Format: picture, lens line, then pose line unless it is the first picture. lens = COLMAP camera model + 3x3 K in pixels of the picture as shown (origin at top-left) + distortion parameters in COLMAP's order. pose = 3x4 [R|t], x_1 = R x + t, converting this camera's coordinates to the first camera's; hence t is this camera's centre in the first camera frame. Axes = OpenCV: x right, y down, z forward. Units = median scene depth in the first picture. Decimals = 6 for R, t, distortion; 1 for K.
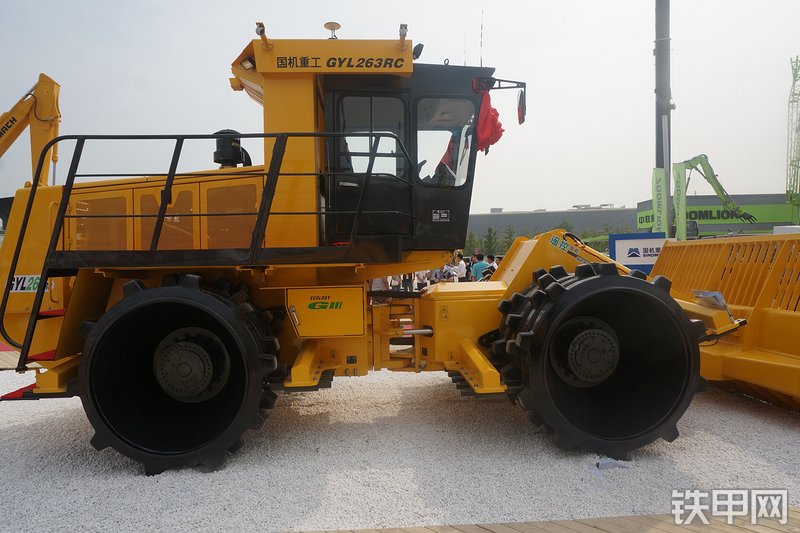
lens RADIAL K [[528.4, 0, 404.4], [0, 528.4, 252.1], [0, 0, 1]] dist [-0.050330, 0.036923]
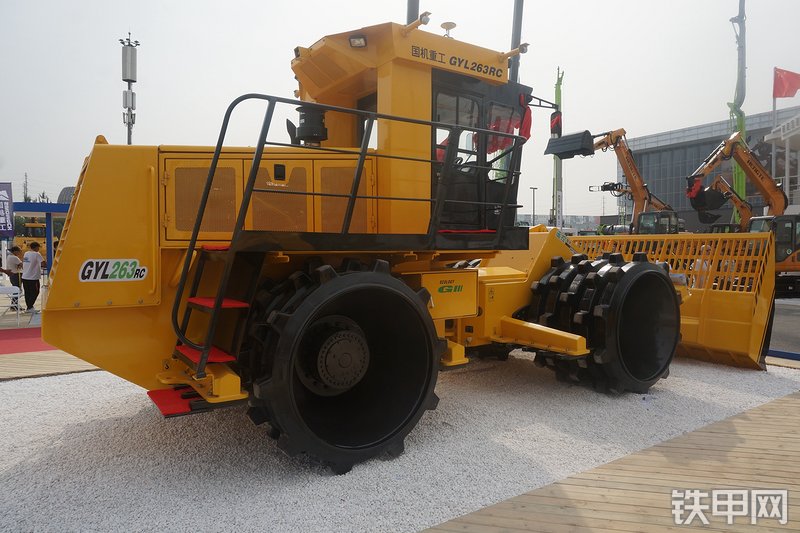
lens RADIAL K [[528.4, 0, 404.4], [0, 528.4, 252.1], [0, 0, 1]] dist [-0.050330, 0.036923]
pose [[0.861858, 0.013451, 0.506971, -0.756965], [-0.026175, 0.999496, 0.017979, 0.009185], [-0.506474, -0.028765, 0.861776, 0.122605]]
